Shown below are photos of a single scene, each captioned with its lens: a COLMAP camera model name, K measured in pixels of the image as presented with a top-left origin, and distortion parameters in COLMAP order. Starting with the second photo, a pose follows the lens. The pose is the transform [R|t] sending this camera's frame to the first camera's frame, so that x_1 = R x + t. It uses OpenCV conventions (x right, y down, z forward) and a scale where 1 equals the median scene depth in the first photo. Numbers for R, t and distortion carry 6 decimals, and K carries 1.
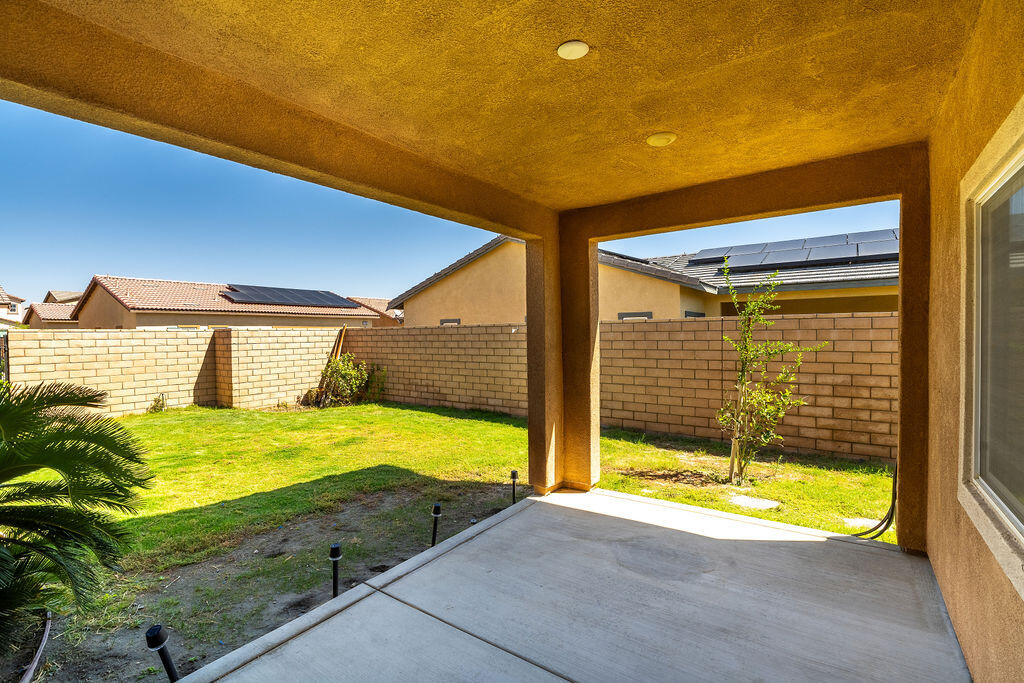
lens RADIAL K [[460.7, 0, 511.2], [0, 460.7, 343.8], [0, 0, 1]] dist [-0.002700, 0.000118]
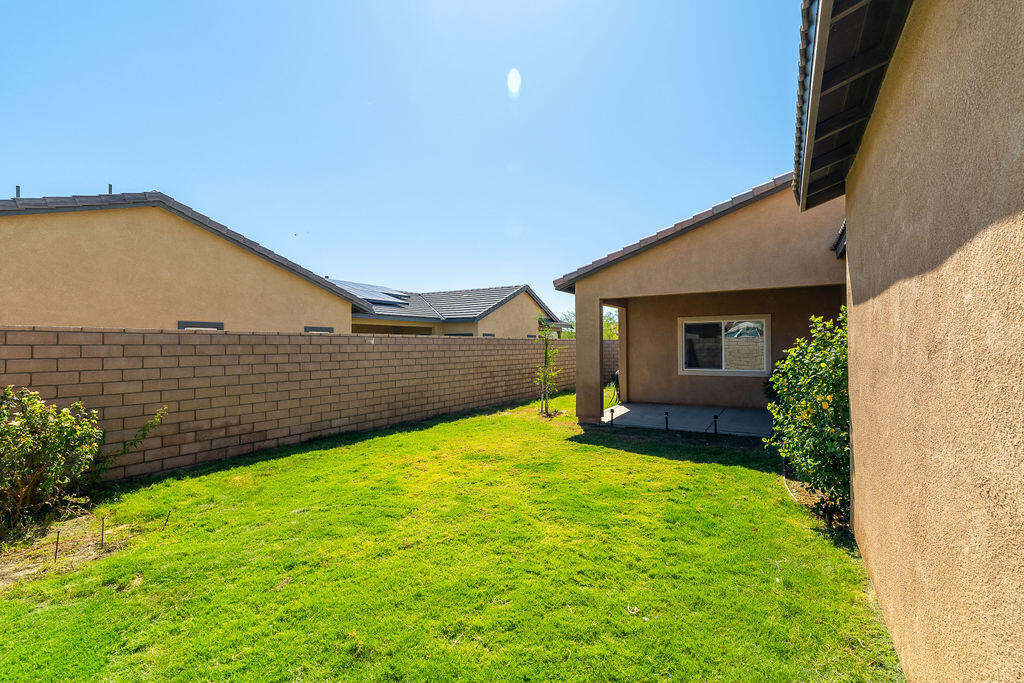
lens RADIAL K [[460.7, 0, 511.2], [0, 460.7, 343.8], [0, 0, 1]] dist [-0.002700, 0.000118]
pose [[-0.087308, 0.014666, 0.996073, -0.932200], [0.023428, 0.999645, -0.012665, -0.004754], [-0.995906, 0.022231, -0.087621, 0.738885]]
